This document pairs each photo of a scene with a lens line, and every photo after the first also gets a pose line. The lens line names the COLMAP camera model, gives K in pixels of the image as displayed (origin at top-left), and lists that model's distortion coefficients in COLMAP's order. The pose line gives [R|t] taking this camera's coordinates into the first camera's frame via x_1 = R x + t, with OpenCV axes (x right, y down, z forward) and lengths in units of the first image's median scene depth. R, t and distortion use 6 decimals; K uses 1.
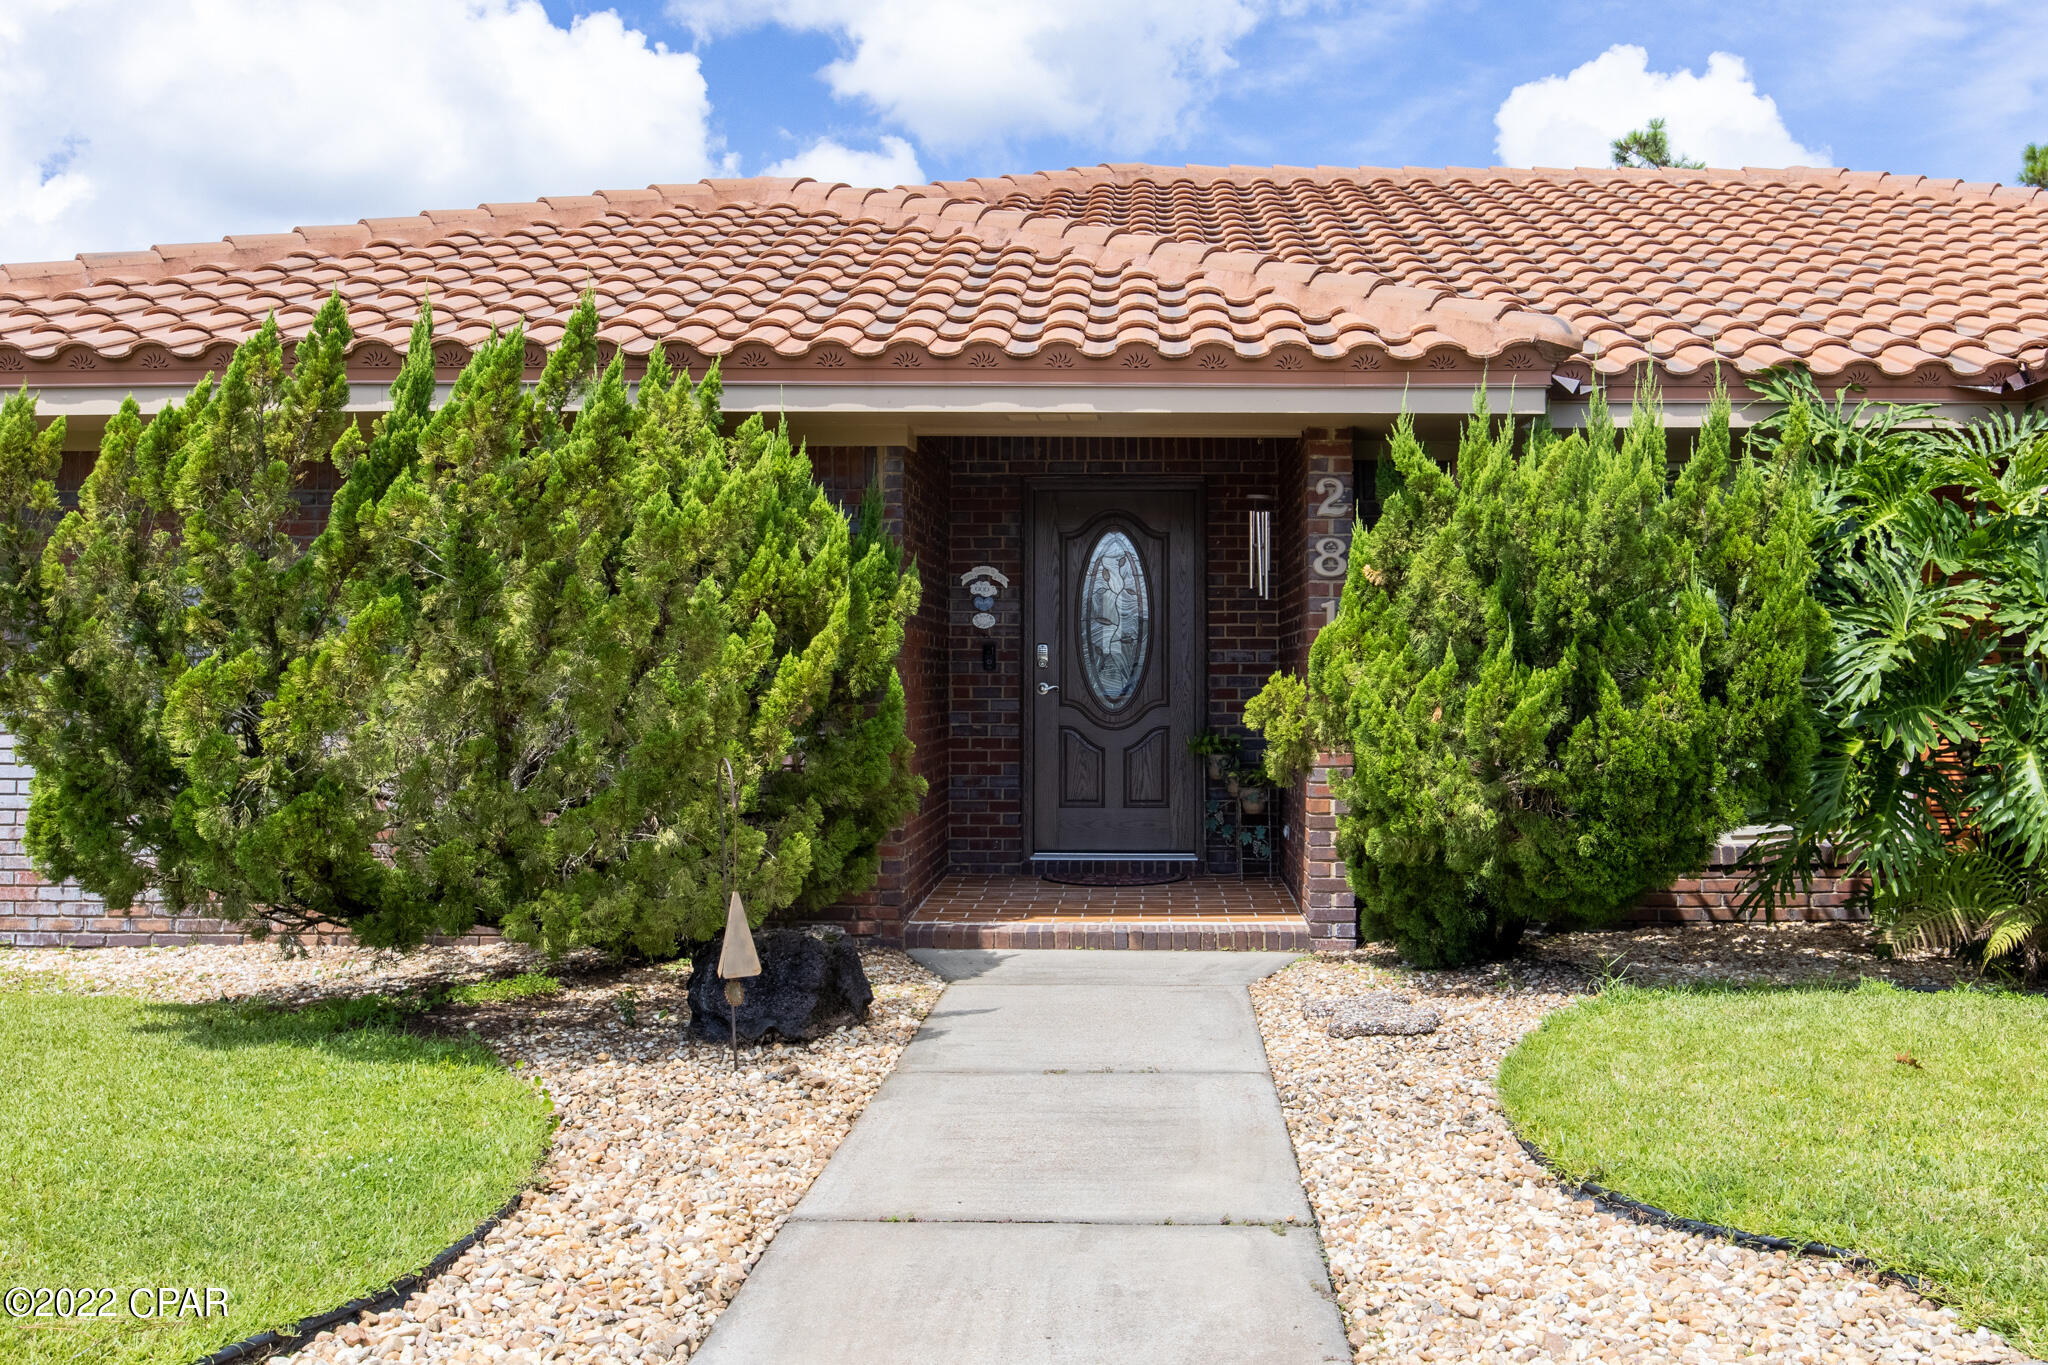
lens RADIAL K [[1669.0, 0, 1028.0], [0, 1669.0, 662.4], [0, 0, 1]] dist [-0.091922, 0.000891]
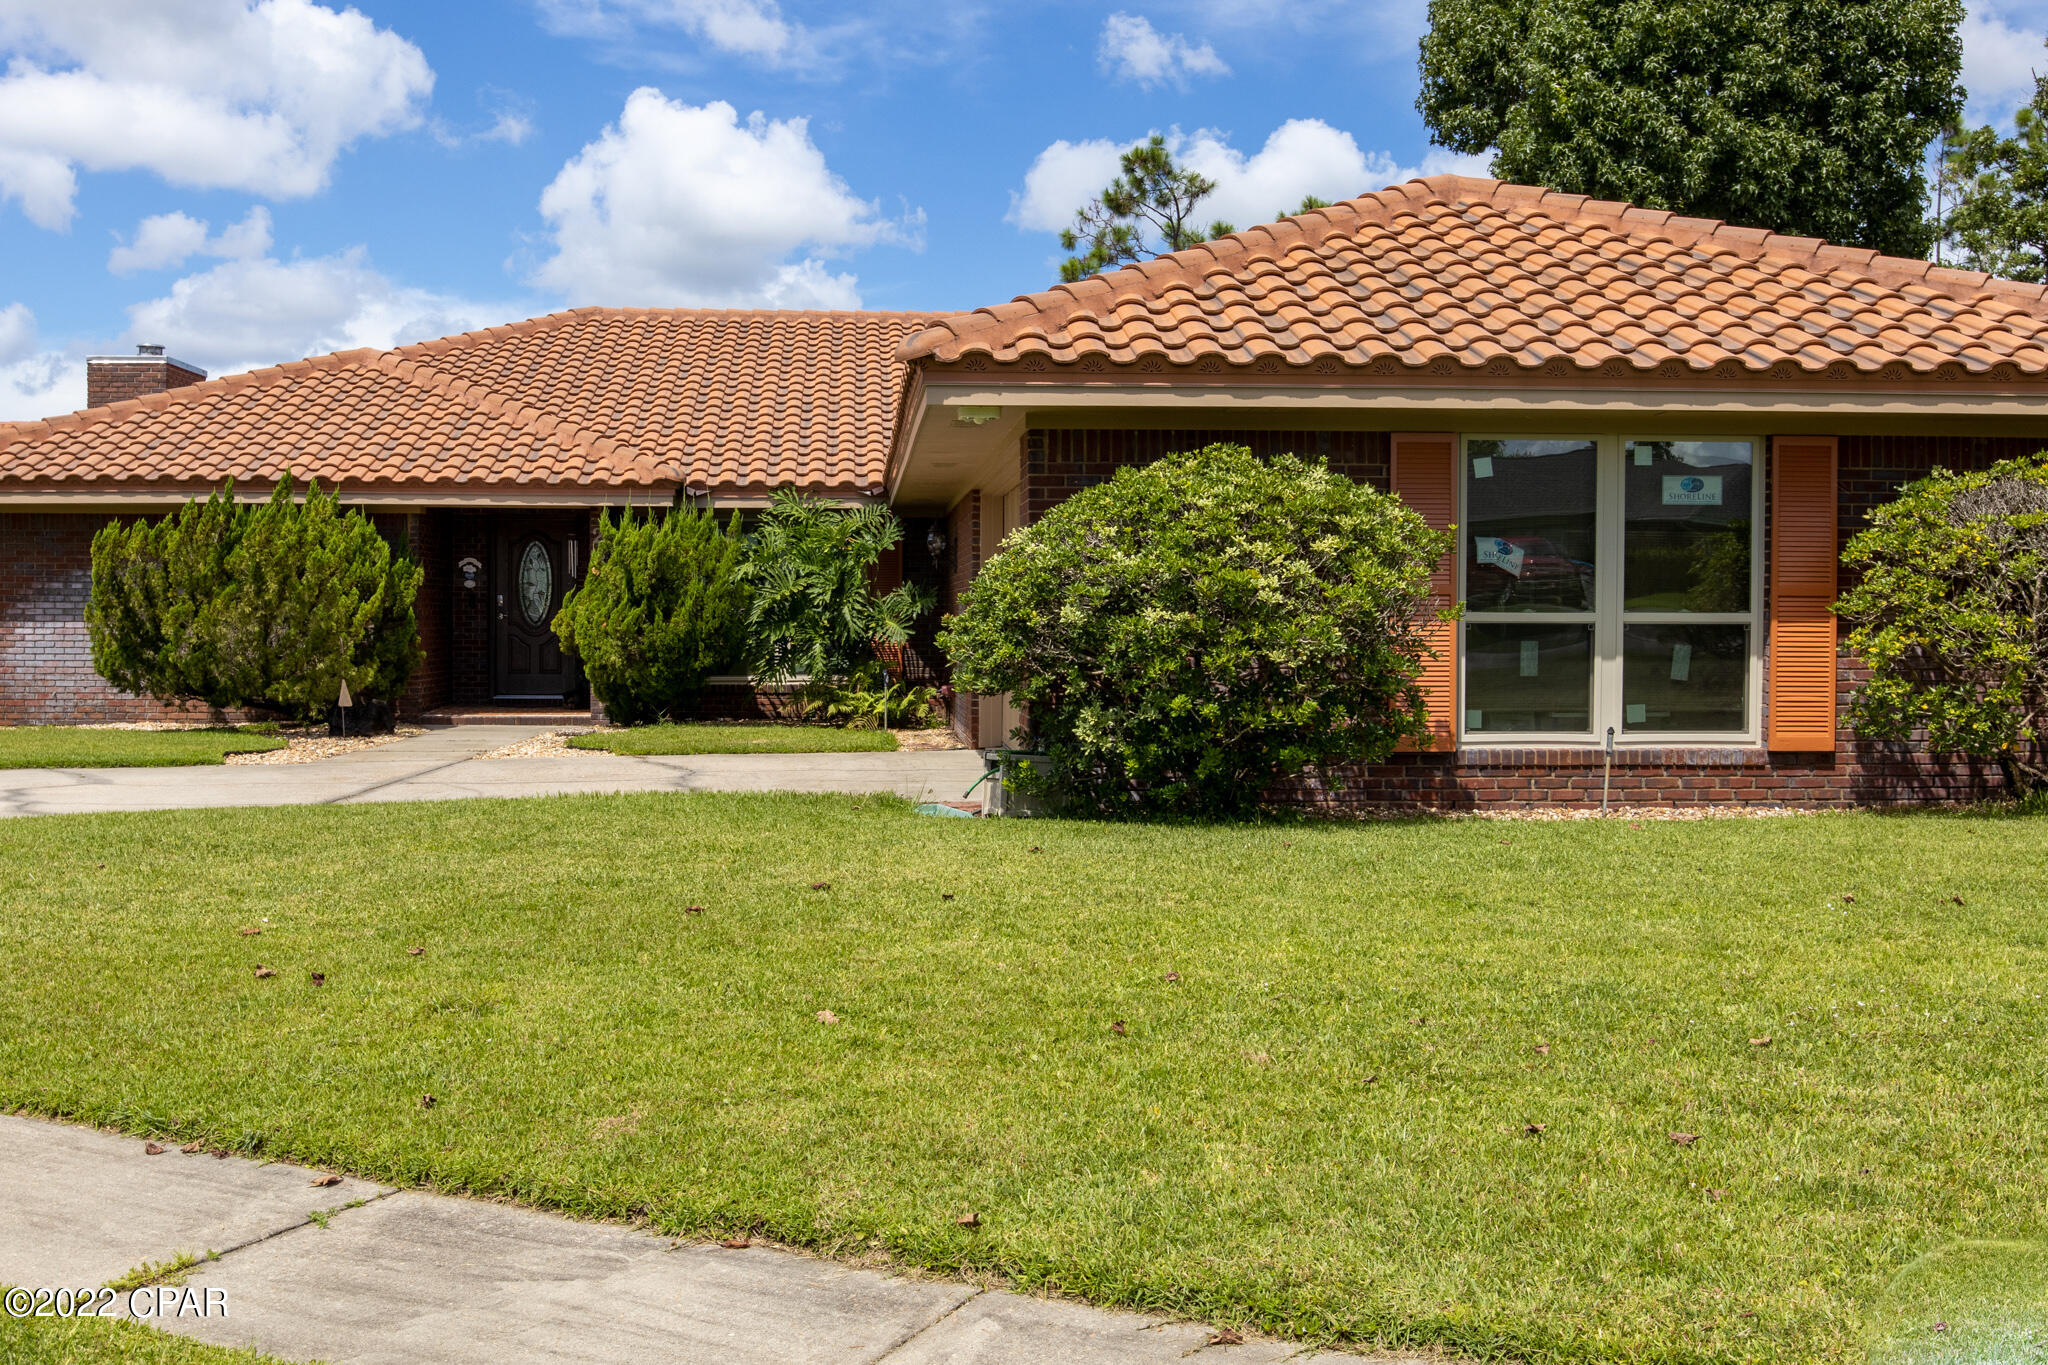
lens RADIAL K [[2180.5, 0, 1016.6], [0, 2180.5, 643.3], [0, 0, 1]] dist [-0.080574, 0.000000]
pose [[0.993494, 0.000765, 0.113886, 0.494975], [-0.003459, 0.999719, 0.023459, -0.023621], [-0.113836, -0.023701, 0.993217, -2.550476]]
